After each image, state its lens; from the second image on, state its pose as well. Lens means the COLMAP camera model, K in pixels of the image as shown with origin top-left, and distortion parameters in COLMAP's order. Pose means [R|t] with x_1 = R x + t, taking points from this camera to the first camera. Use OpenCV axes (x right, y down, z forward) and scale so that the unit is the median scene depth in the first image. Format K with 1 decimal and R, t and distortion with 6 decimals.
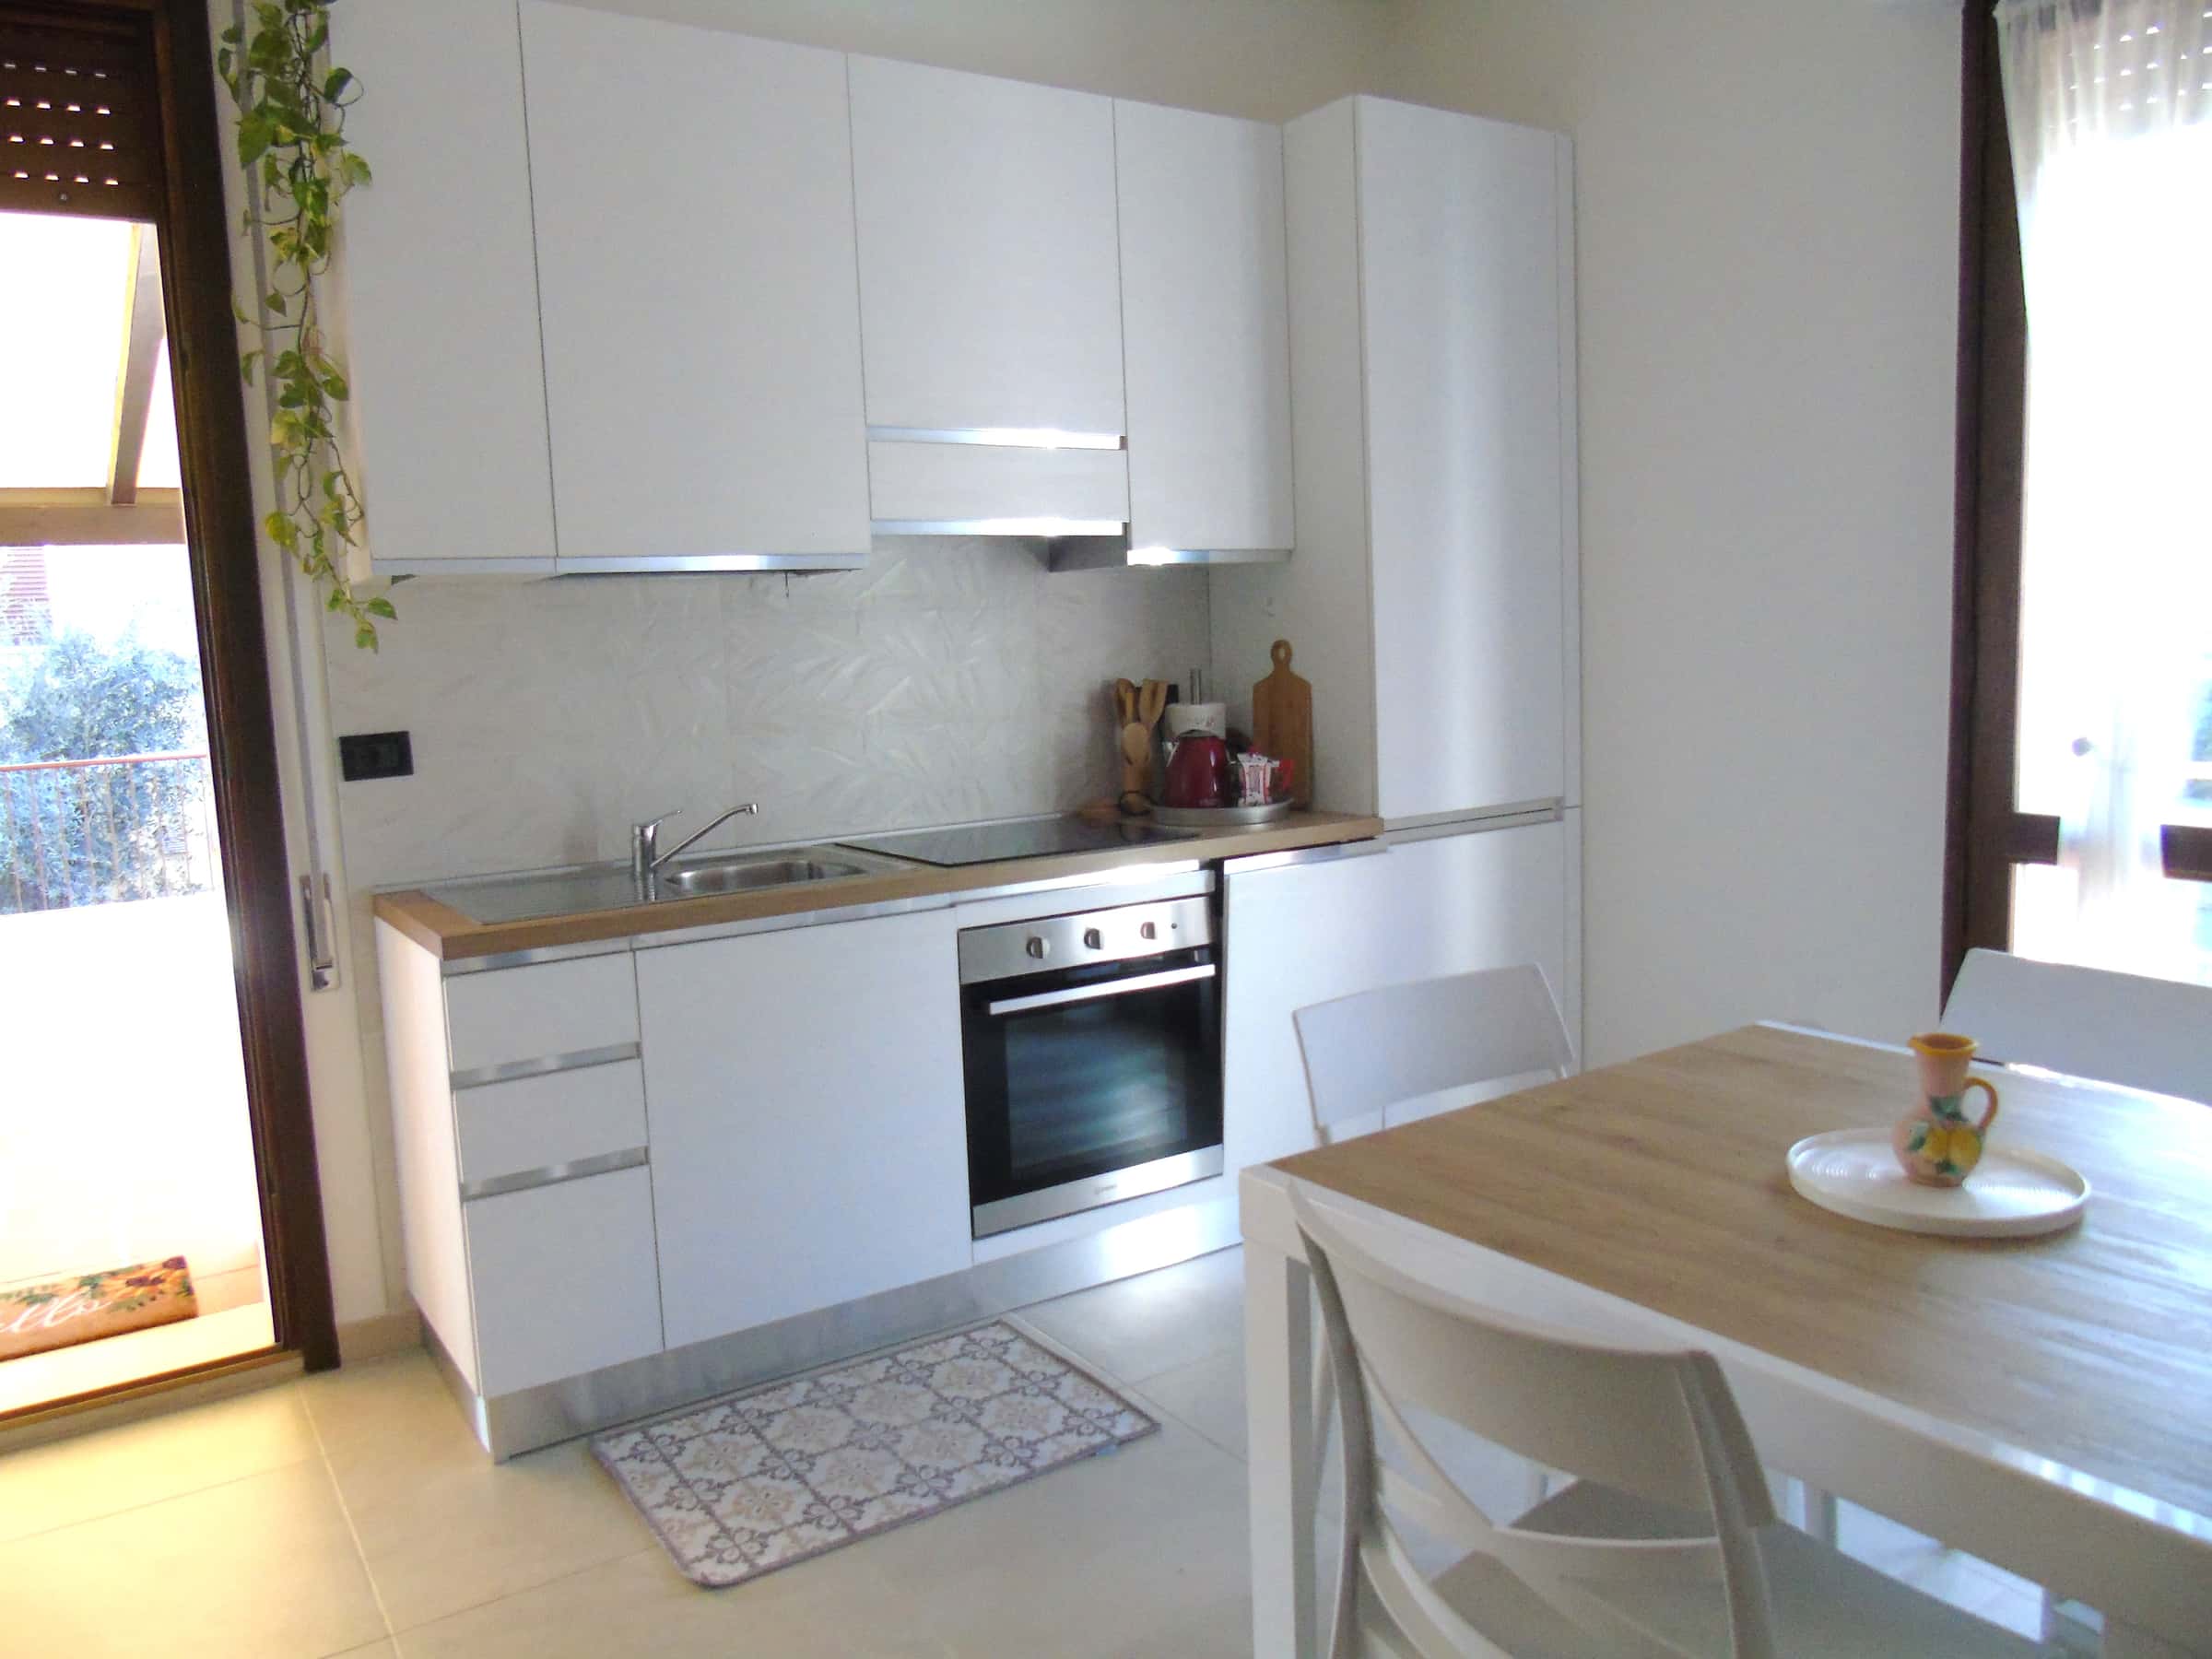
lens RADIAL K [[1642.9, 0, 1104.5], [0, 1642.9, 843.1], [0, 0, 1]] dist [-0.016123, -0.002620]
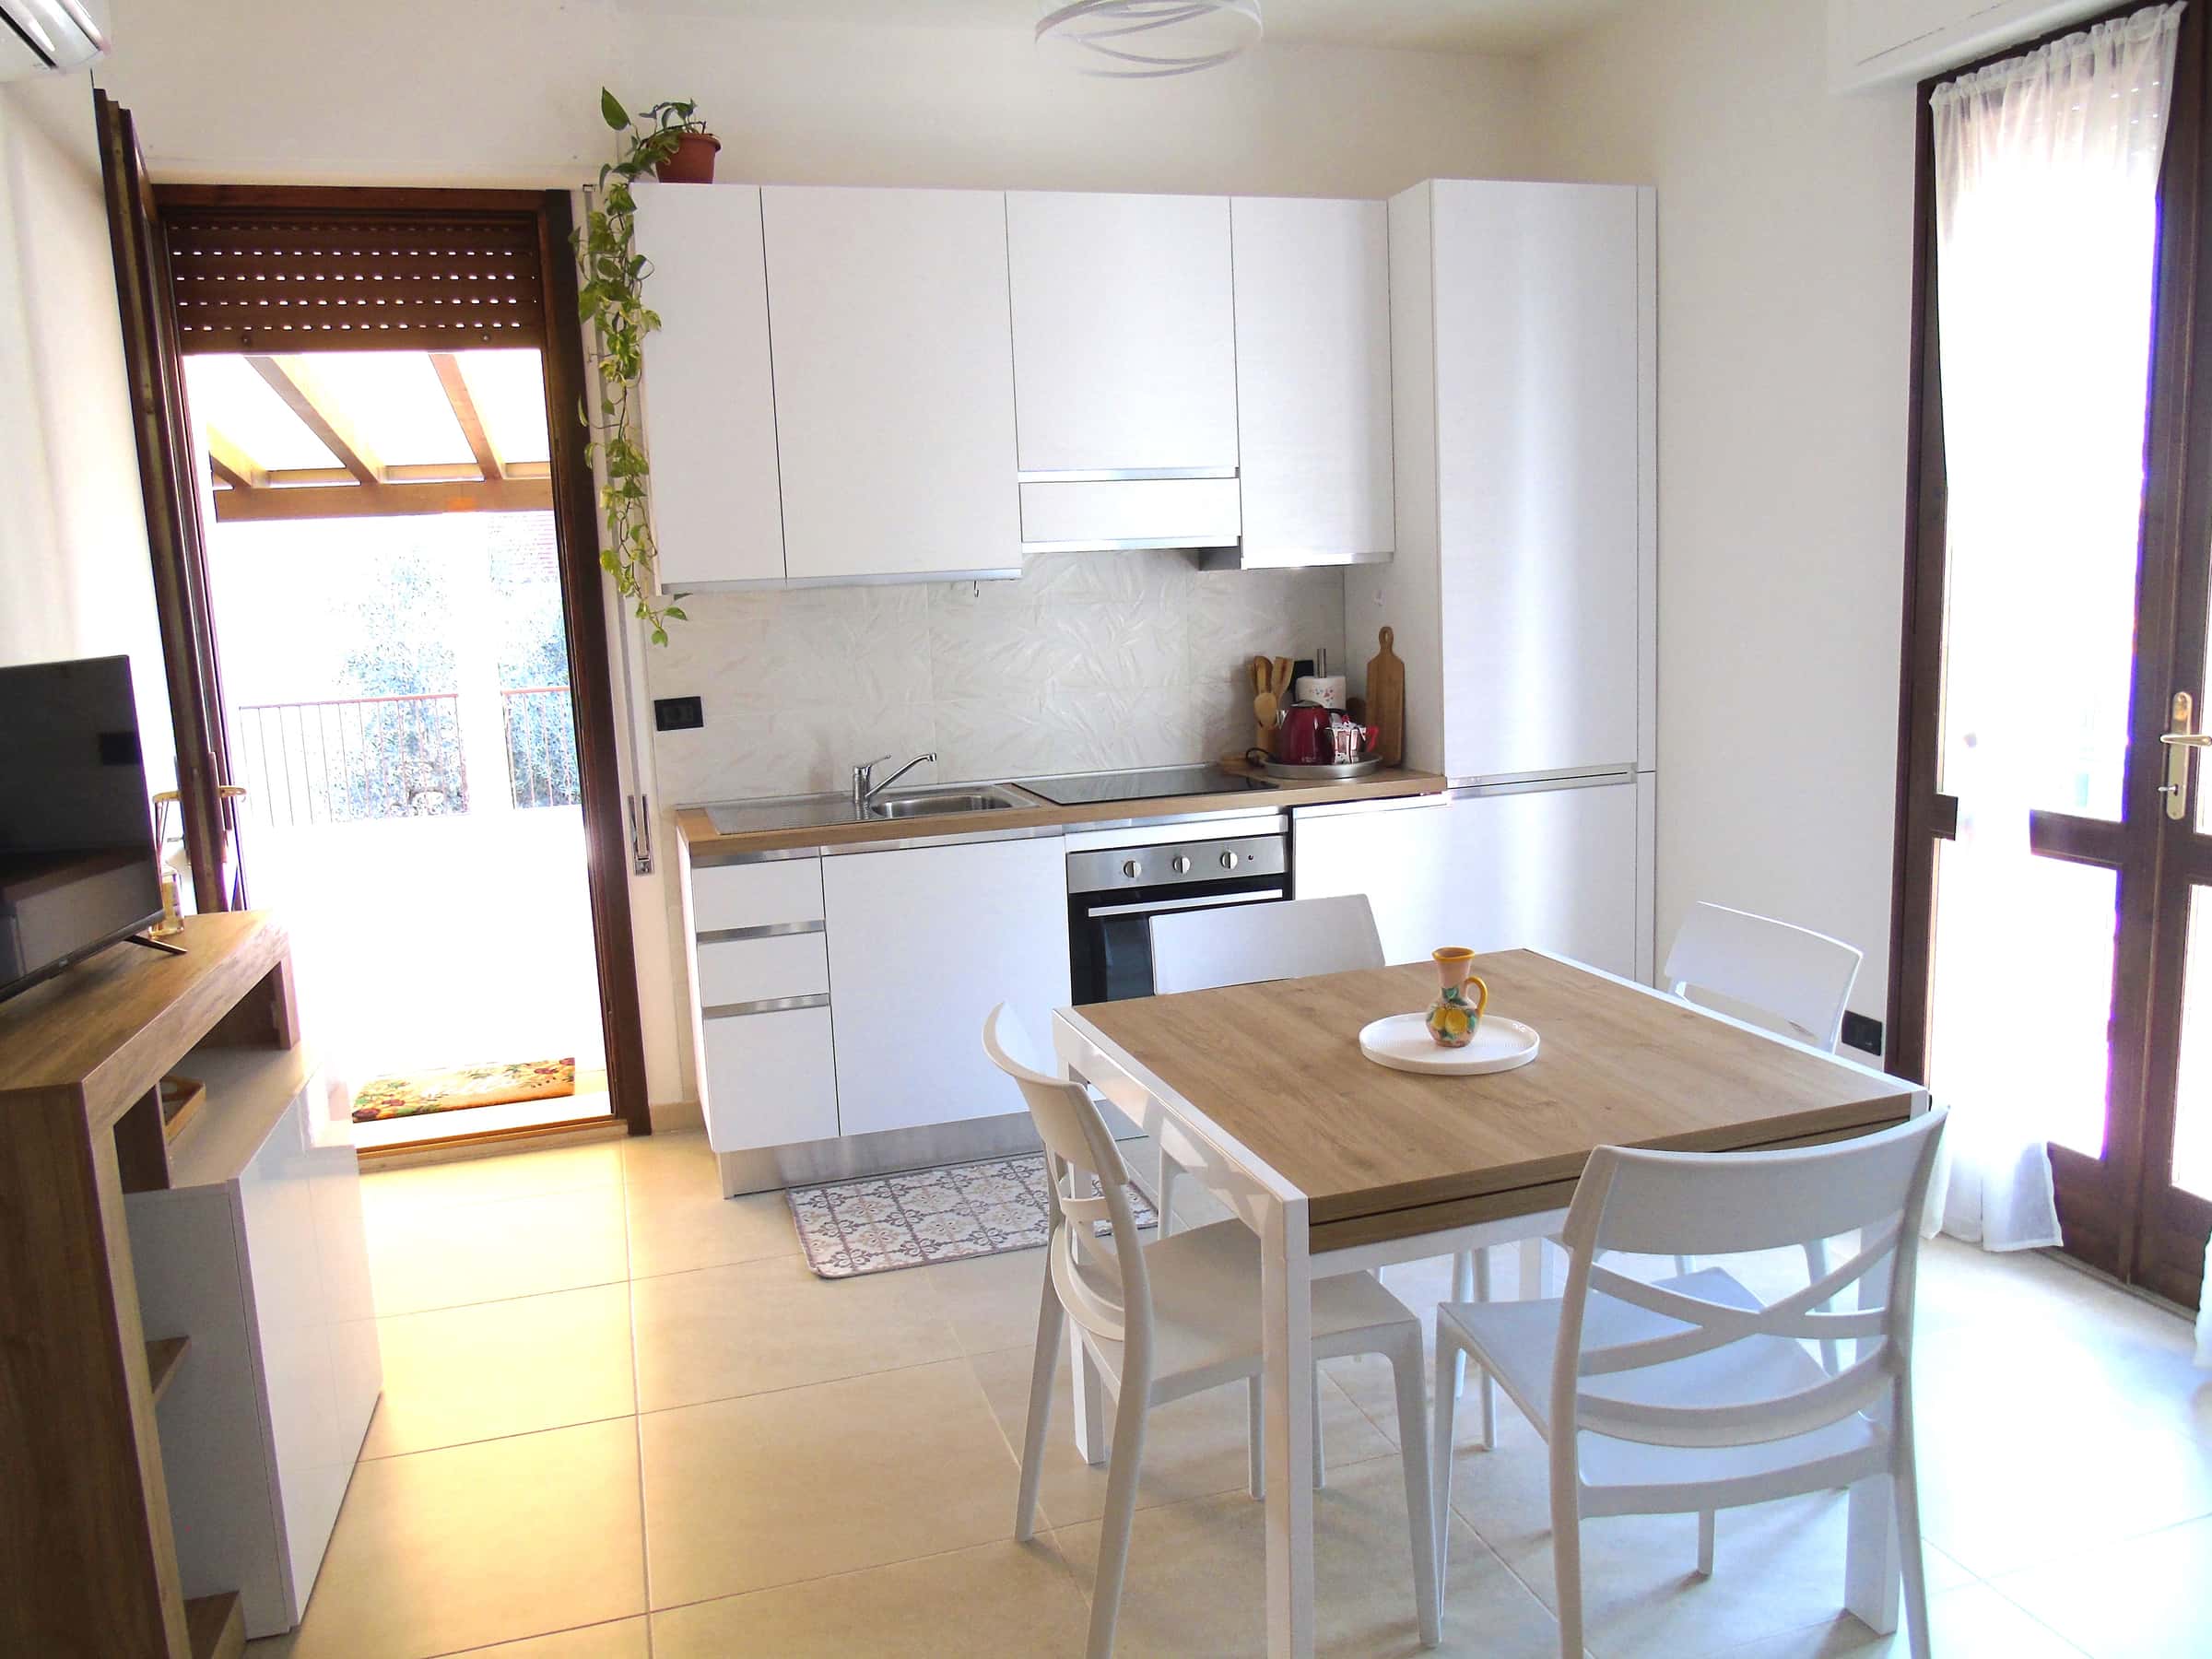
lens RADIAL K [[1642.9, 0, 1104.5], [0, 1642.9, 843.1], [0, 0, 1]] dist [-0.016123, -0.002620]
pose [[0.961120, 0.043896, -0.272621, 0.303568], [-0.031168, 0.998220, 0.050845, -0.024122], [0.274368, -0.040371, 0.960777, -0.277995]]
